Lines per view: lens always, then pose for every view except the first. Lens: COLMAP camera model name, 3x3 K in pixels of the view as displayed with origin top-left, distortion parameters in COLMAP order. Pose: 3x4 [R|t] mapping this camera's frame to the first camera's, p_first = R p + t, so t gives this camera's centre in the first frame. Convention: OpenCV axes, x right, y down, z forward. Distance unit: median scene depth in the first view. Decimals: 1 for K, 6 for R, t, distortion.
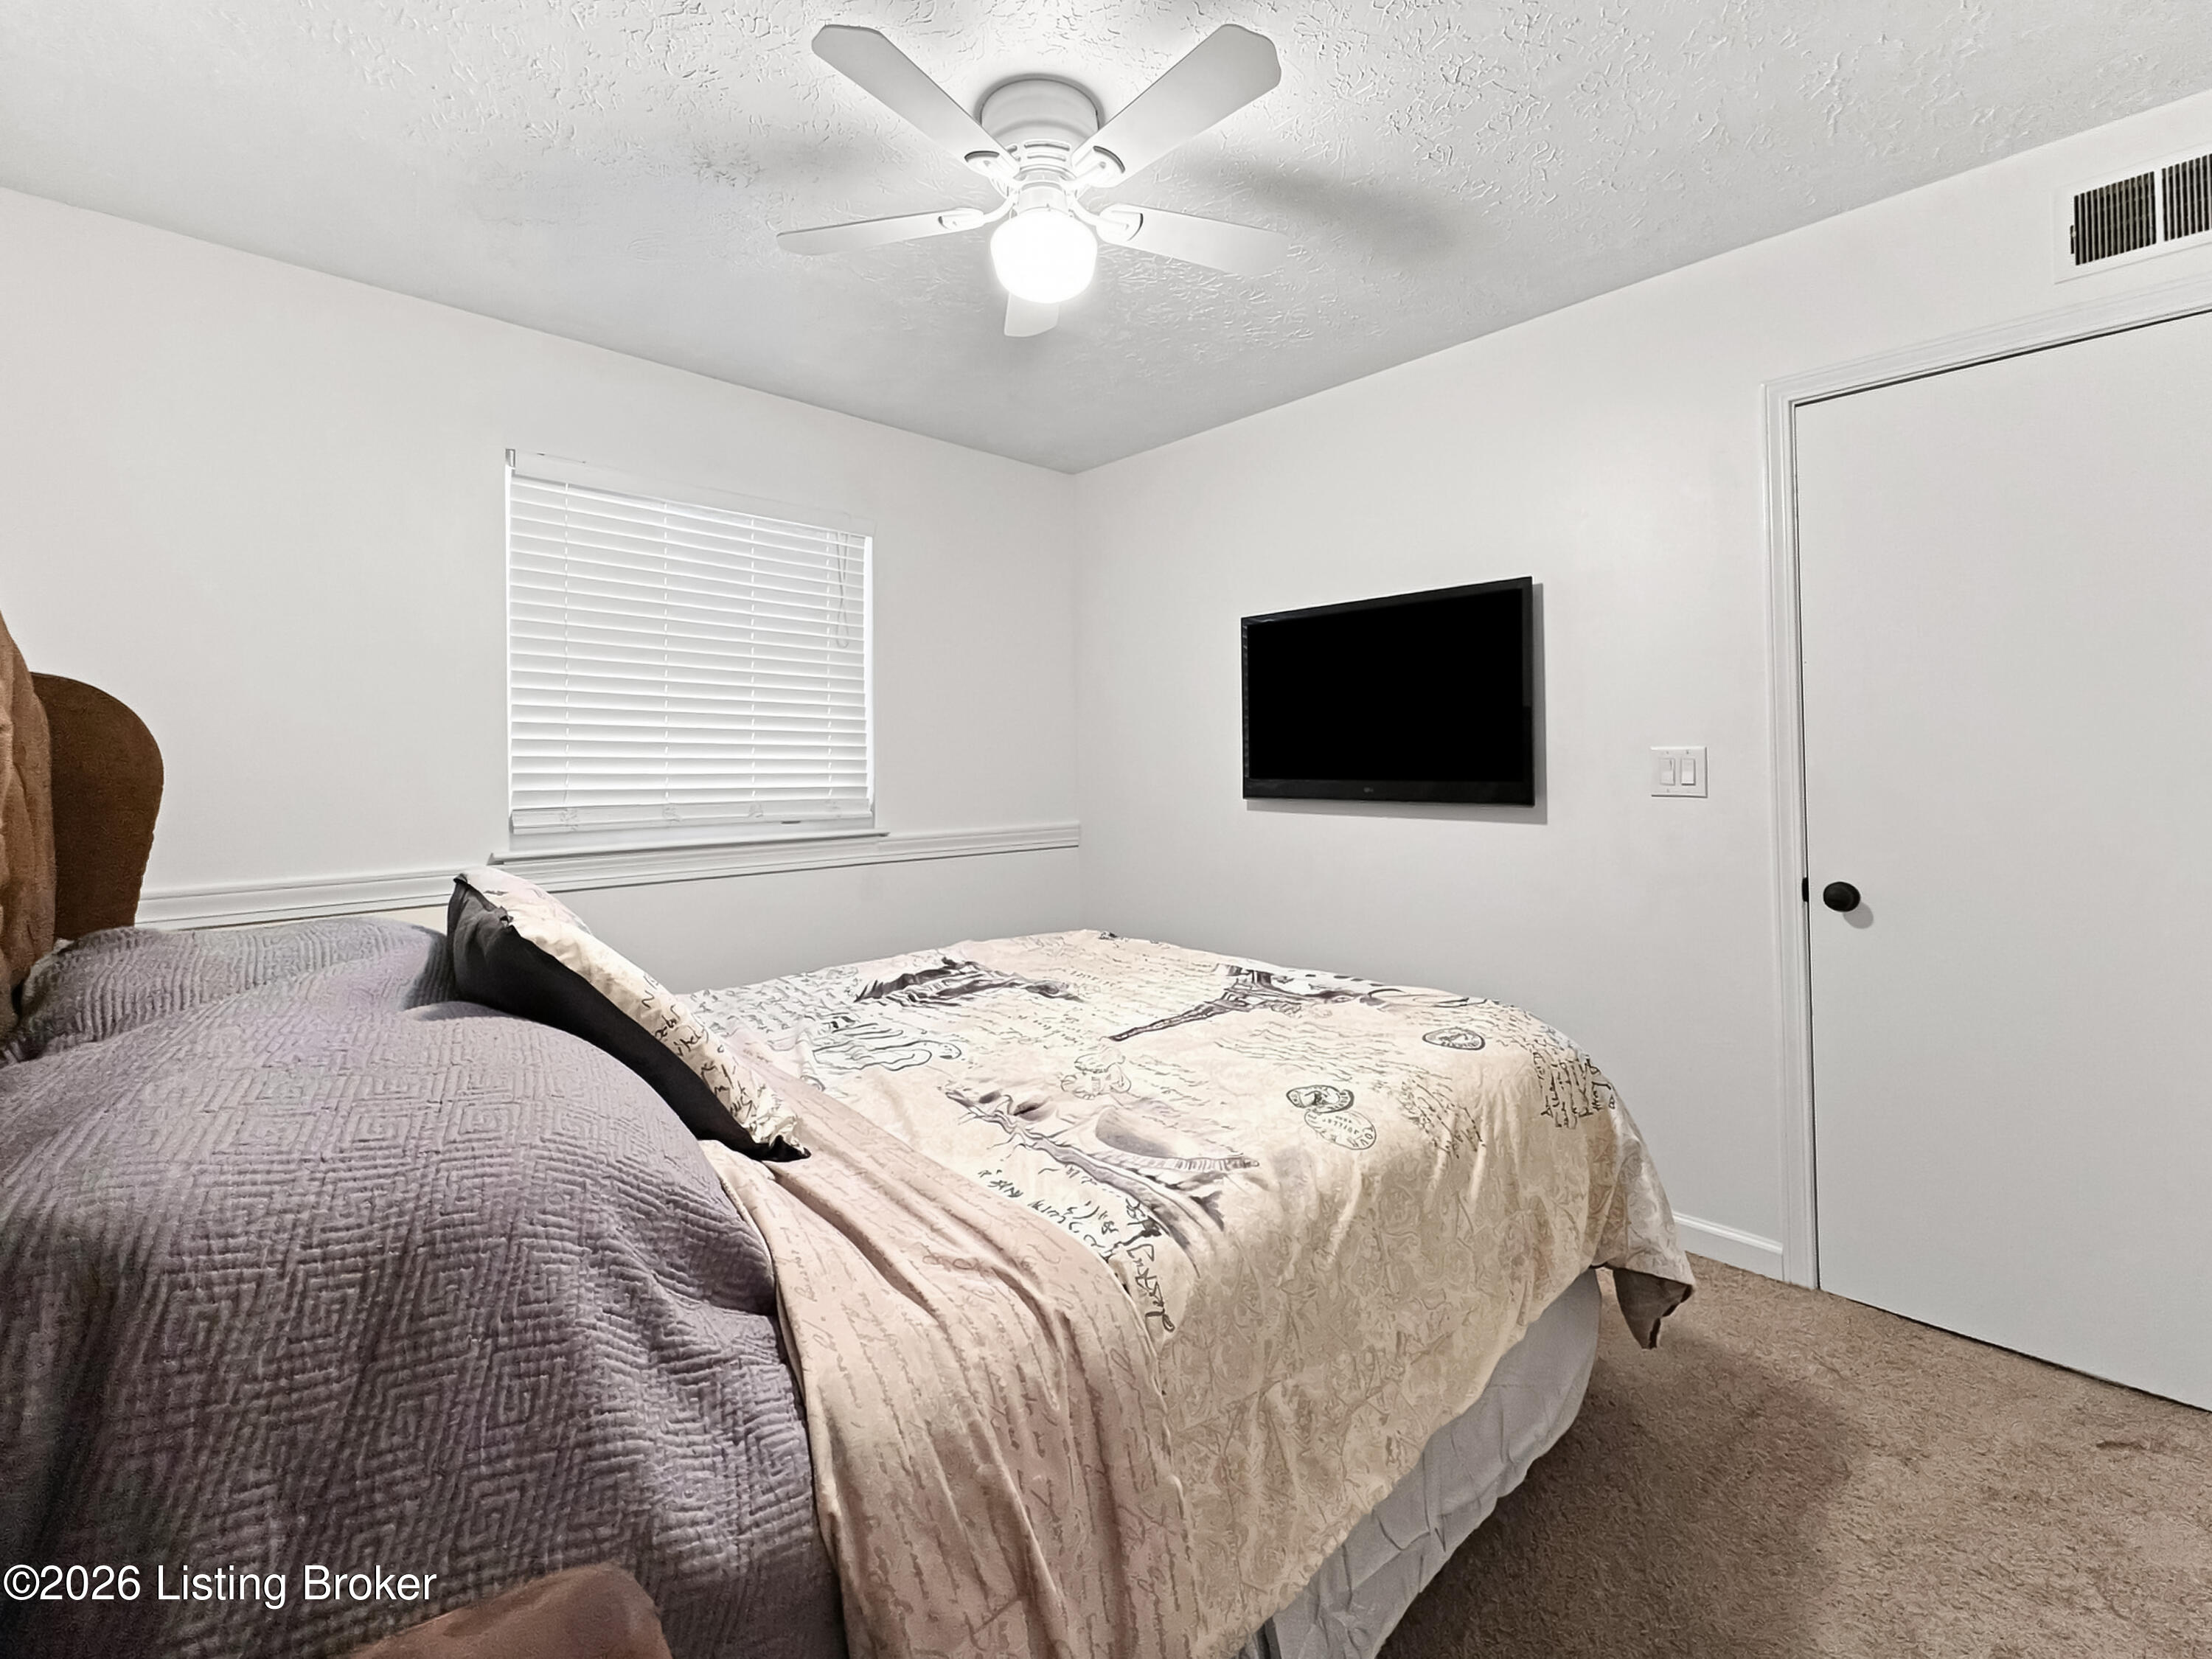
lens RADIAL K [[931.9, 0, 1103.1], [0, 931.9, 794.7], [0, 0, 1]] dist [0.001507, 0.000283]
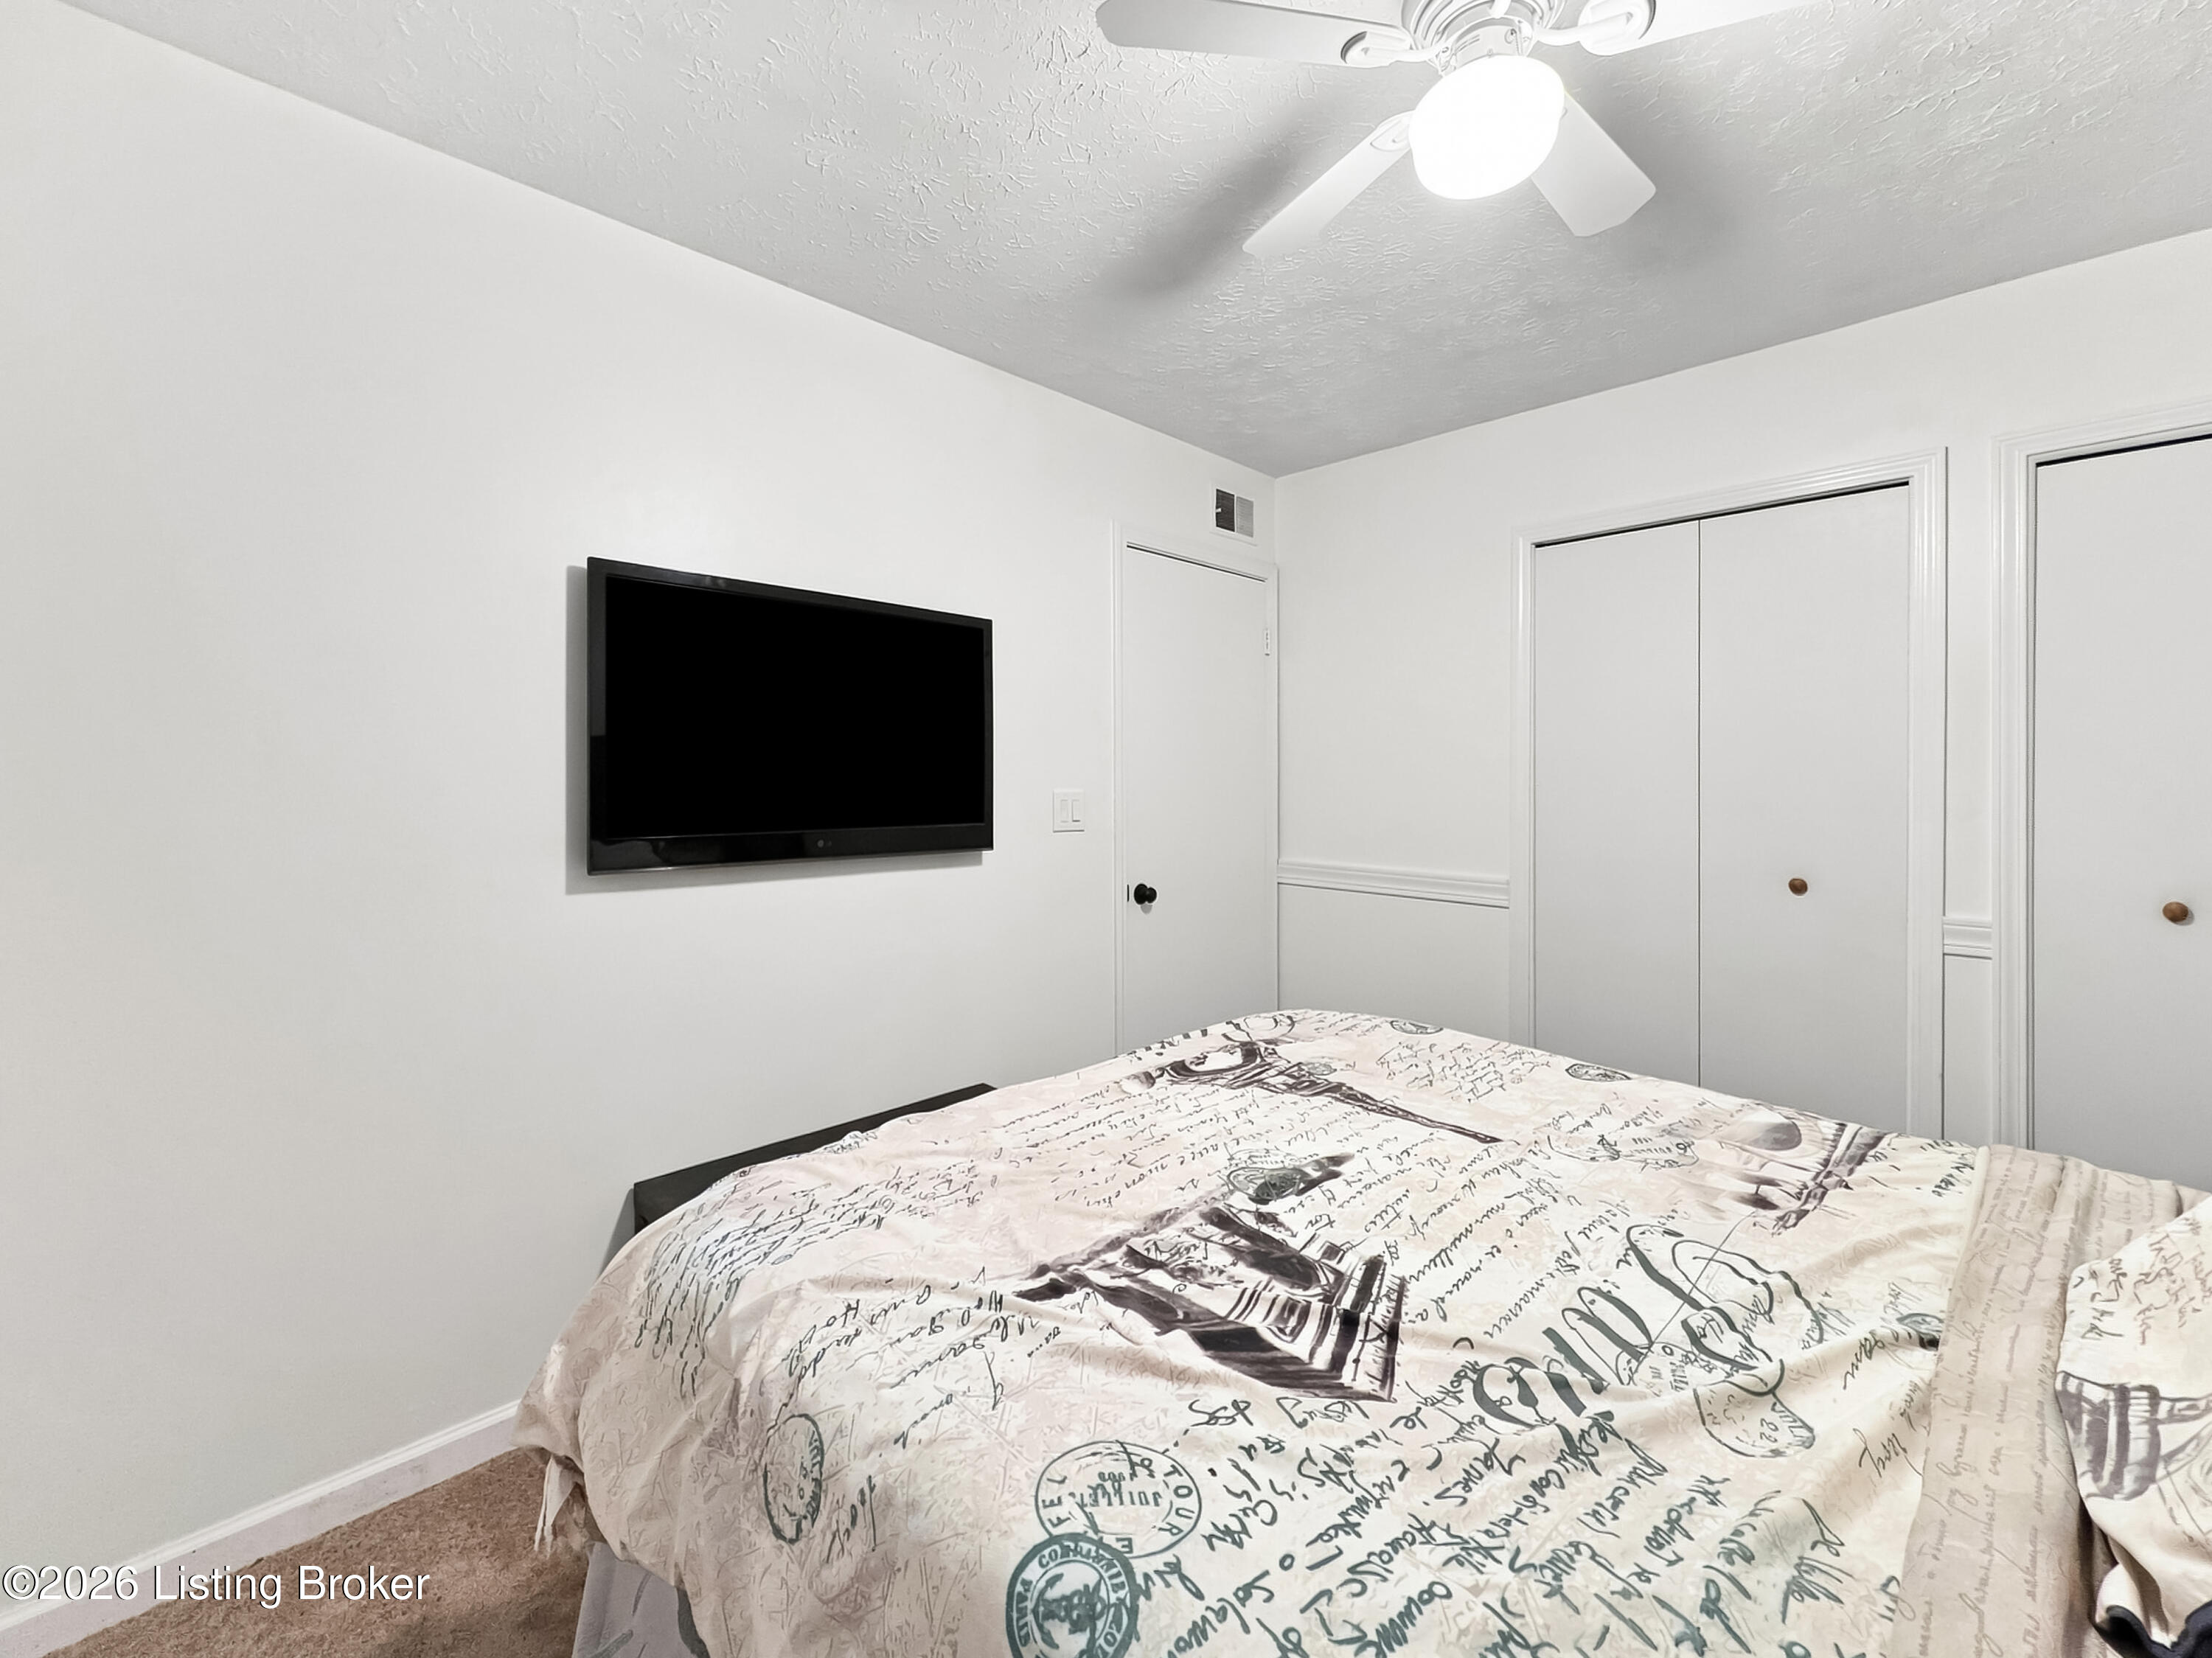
lens RADIAL K [[931.9, 0, 1103.1], [0, 931.9, 794.2], [0, 0, 1]] dist [0.001507, 0.000283]
pose [[-0.014721, -0.000939, 0.999891, -0.962967], [0.039704, 0.999210, 0.001522, -0.075595], [-0.999103, 0.039722, -0.014672, 1.589346]]
